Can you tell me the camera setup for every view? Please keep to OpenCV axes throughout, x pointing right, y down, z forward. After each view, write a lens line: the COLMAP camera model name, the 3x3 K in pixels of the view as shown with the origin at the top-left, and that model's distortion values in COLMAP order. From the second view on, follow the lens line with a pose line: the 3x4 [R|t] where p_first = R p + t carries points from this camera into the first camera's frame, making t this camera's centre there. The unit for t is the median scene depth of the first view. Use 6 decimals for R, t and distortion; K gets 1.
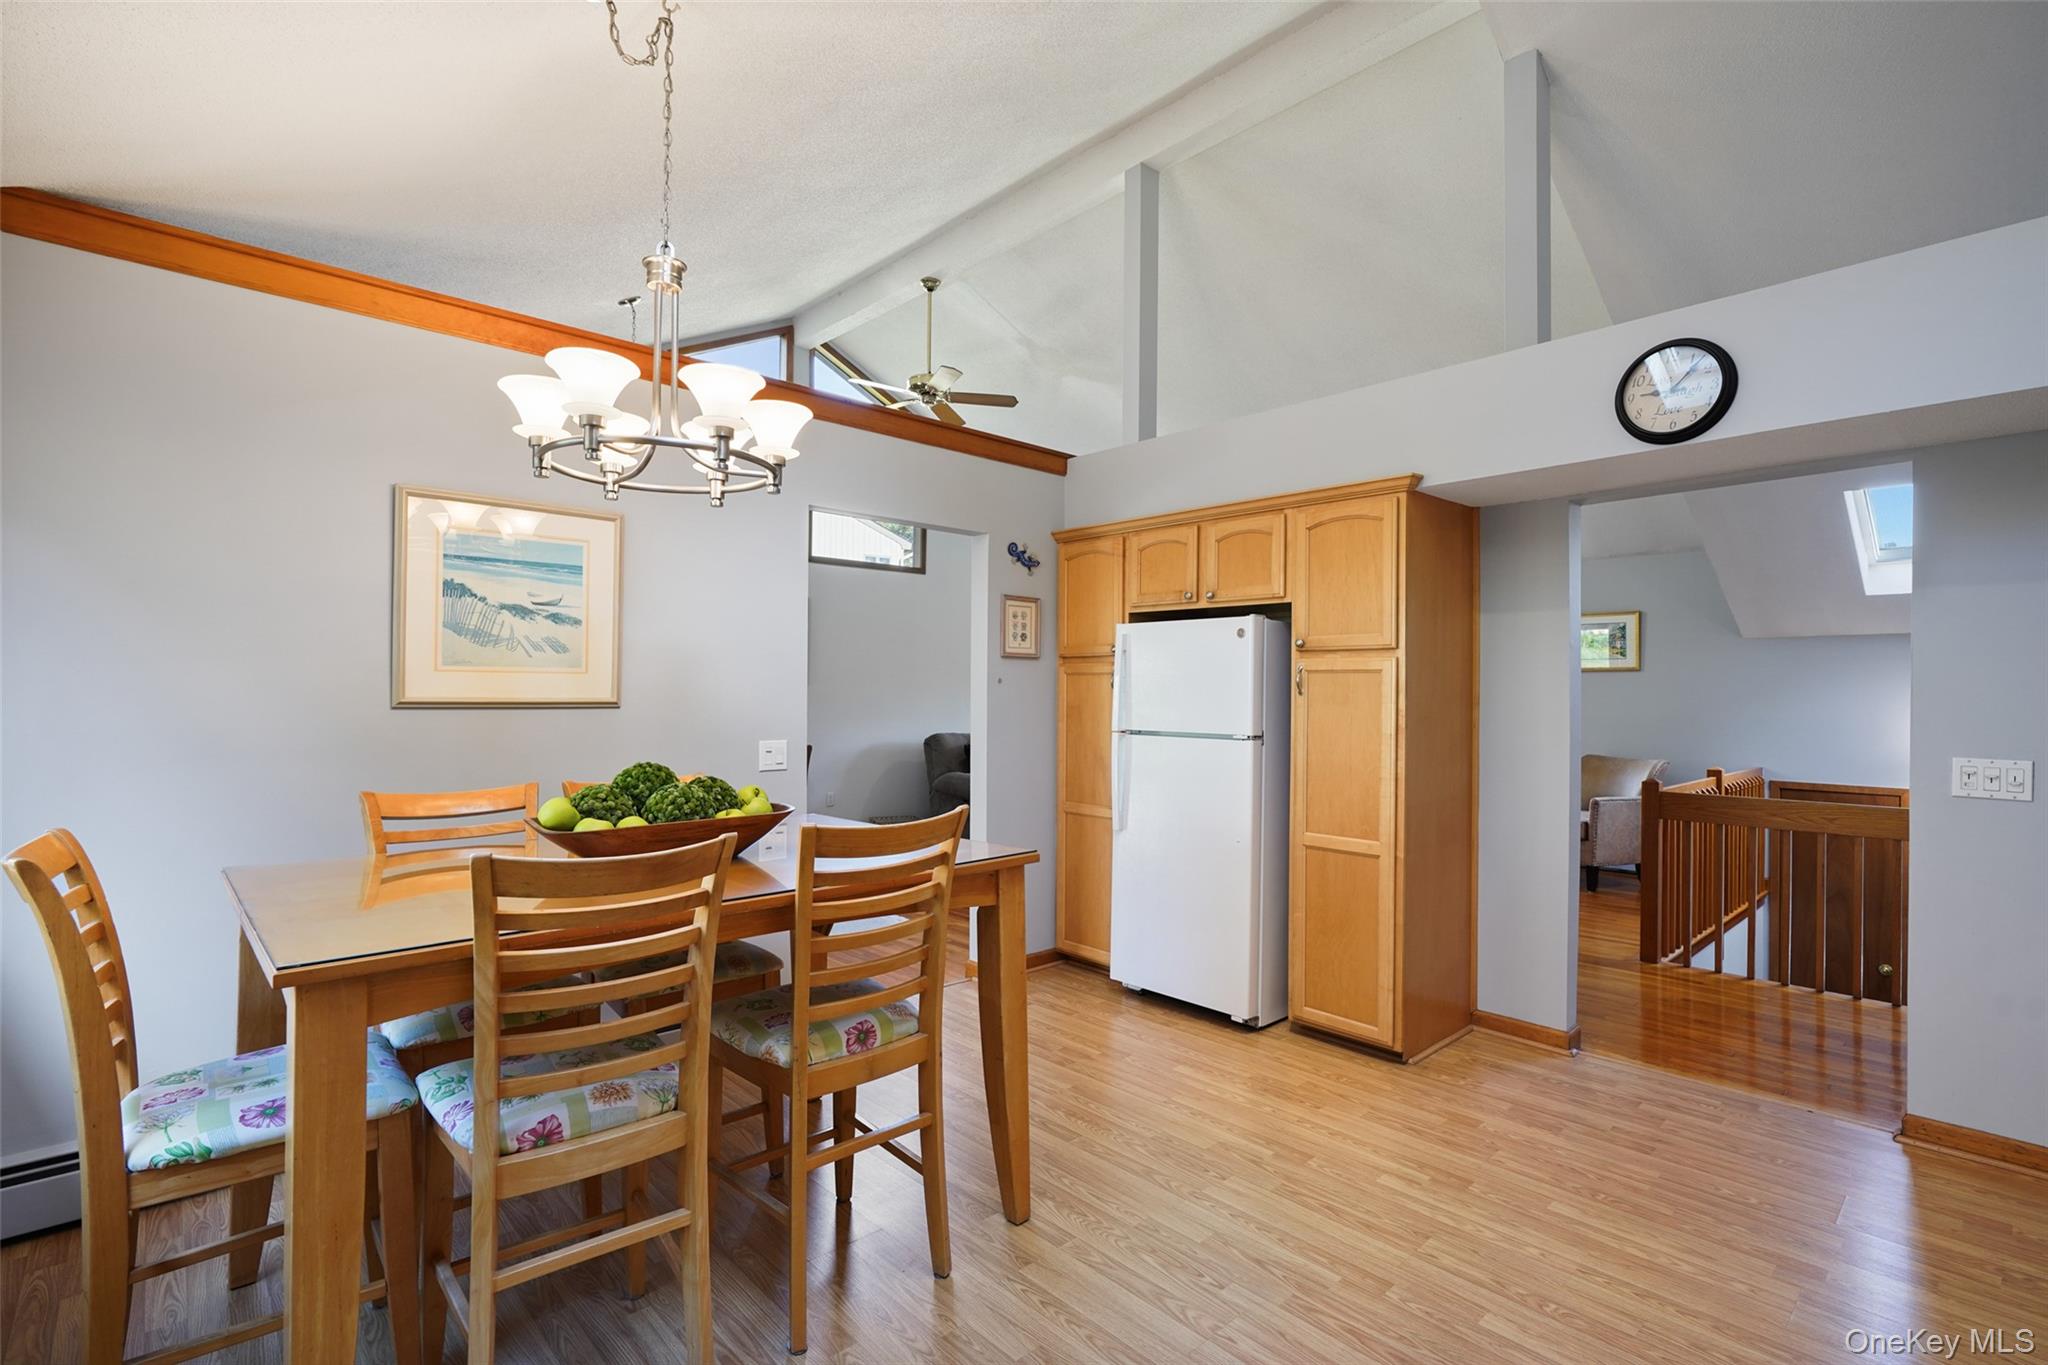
lens RADIAL K [[931.1, 0, 1019.3], [0, 931.1, 691.1], [0, 0, 1]] dist [-0.017723, 0.007177]
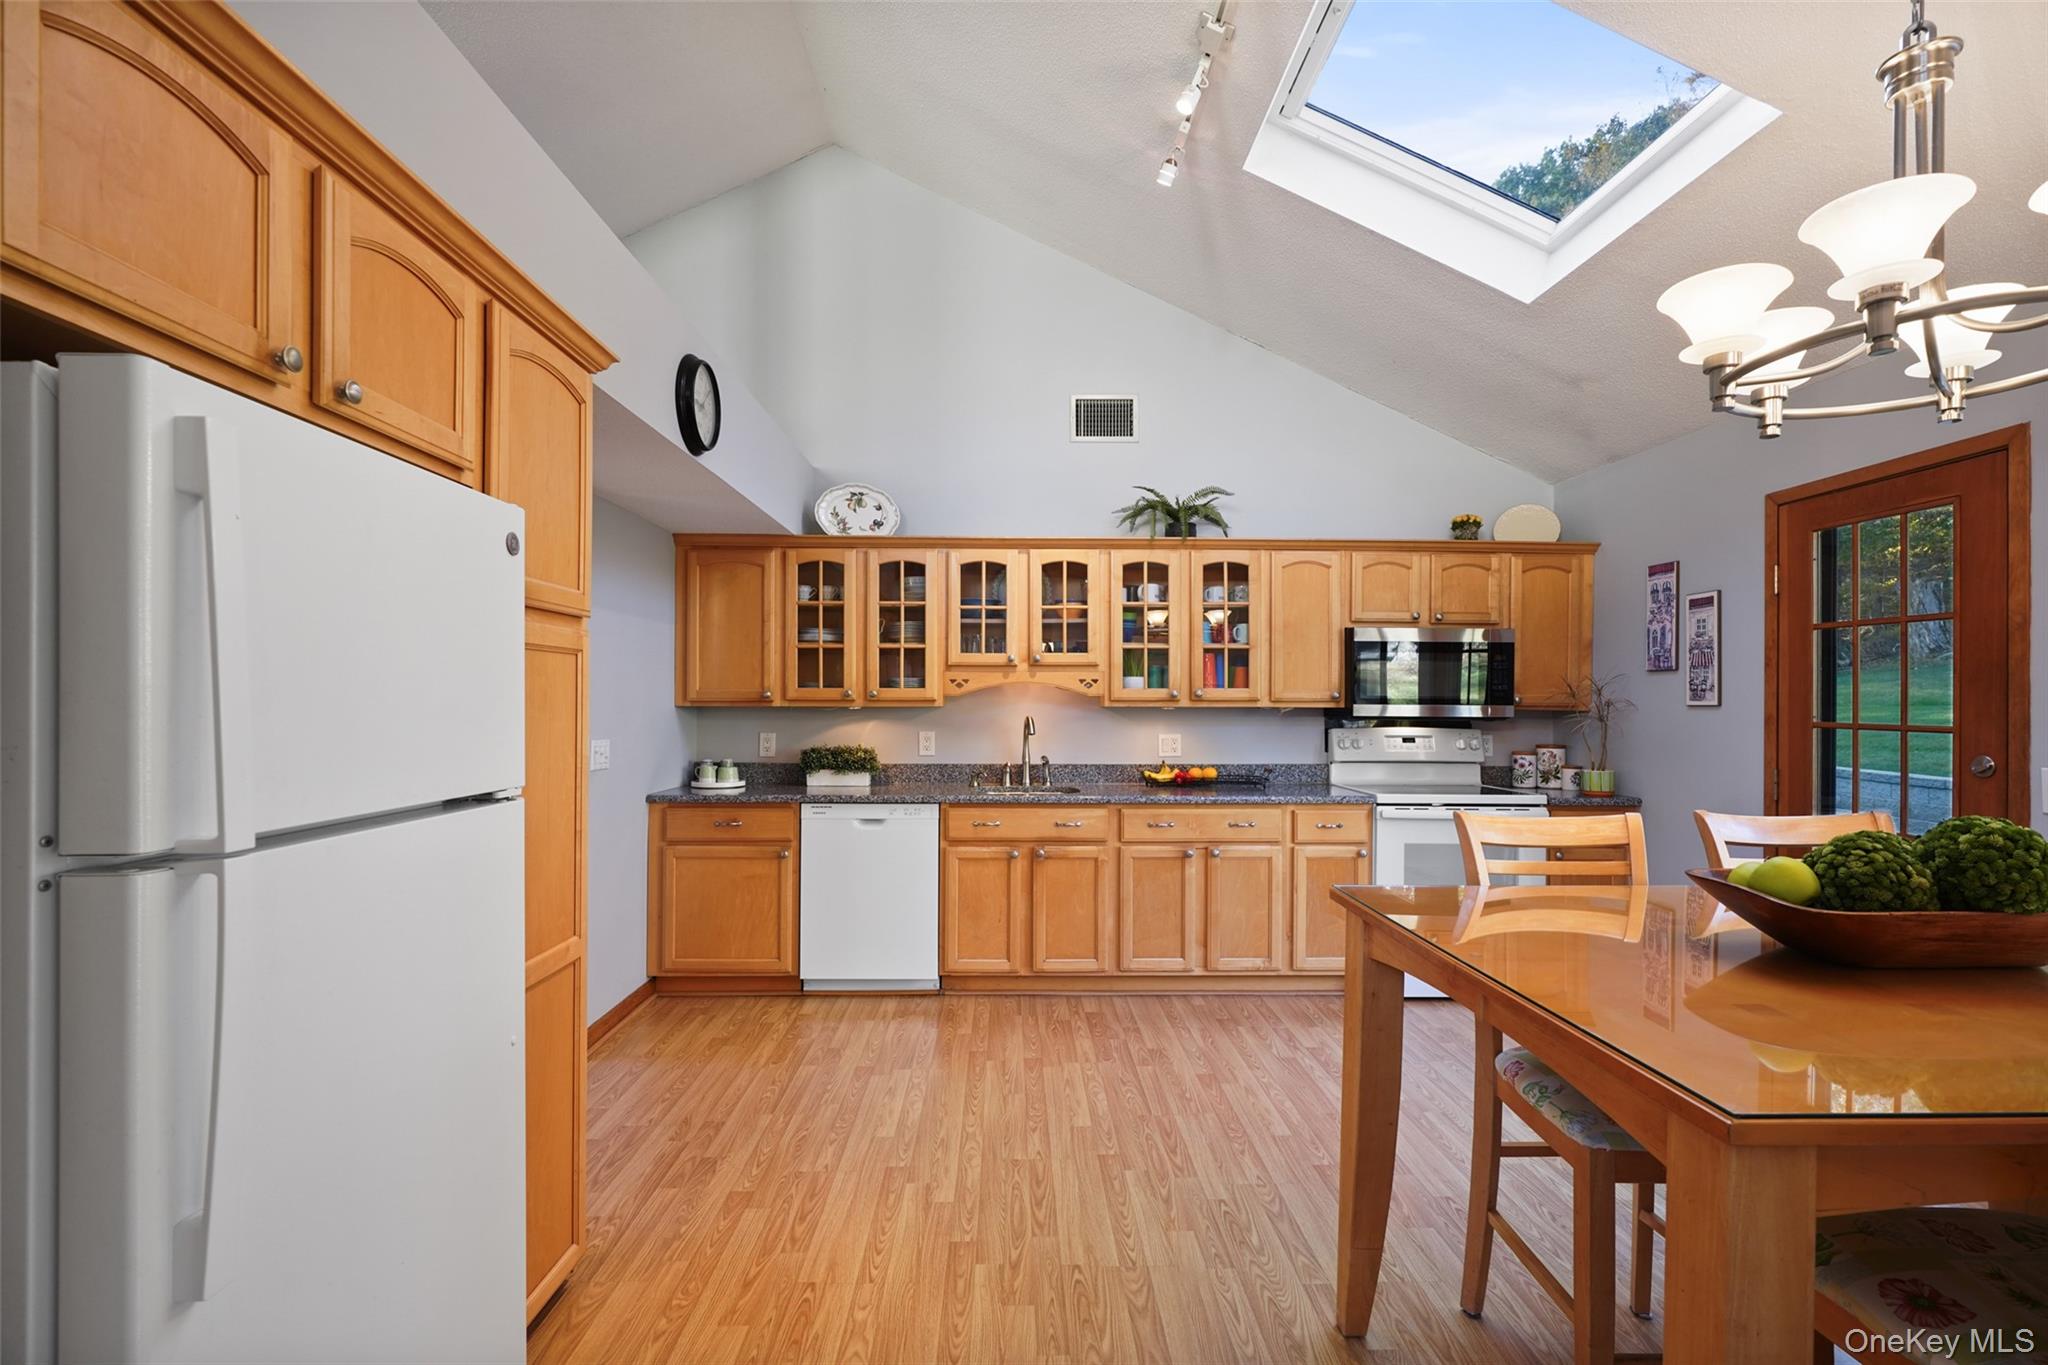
lens RADIAL K [[931.1, 0, 1019.3], [0, 931.1, 691.1], [0, 0, 1]] dist [-0.017723, 0.007177]
pose [[-0.744551, -0.003379, 0.667557, -0.196517], [-0.009892, 0.999933, -0.005972, 0.004227], [-0.667492, -0.011050, -0.744535, 1.083004]]
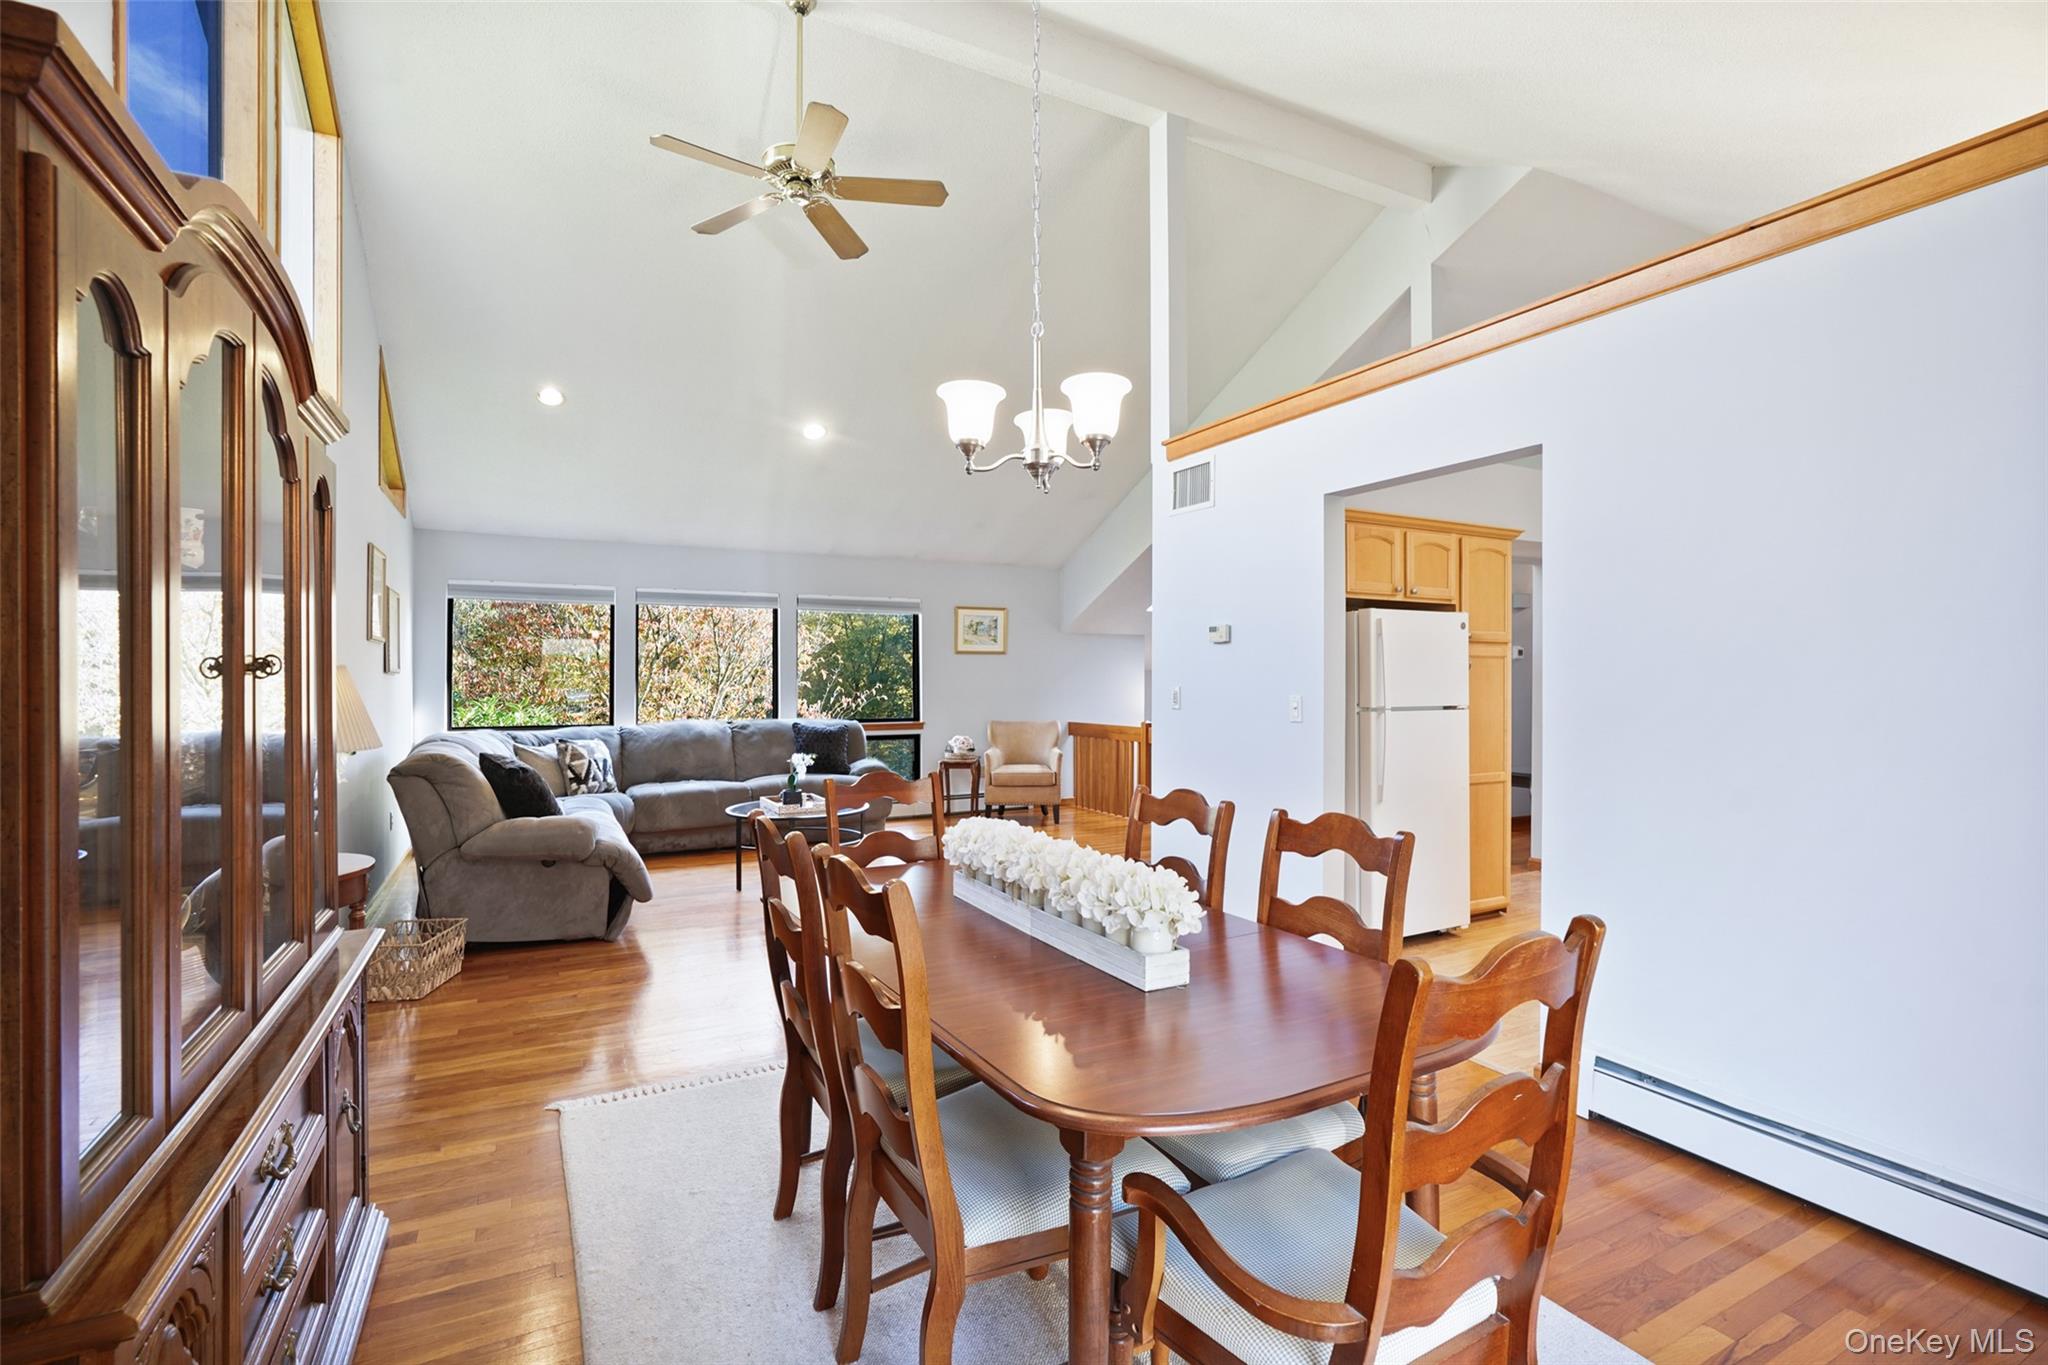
lens RADIAL K [[917.1, 0, 1017.1], [0, 917.1, 676.5], [0, 0, 1]] dist [-0.017200, 0.000056]
pose [[0.259159, -0.009586, 0.965787, -1.060474], [0.001454, 0.999953, 0.009535, -0.004722], [-0.965833, -0.001067, 0.259161, 1.185380]]
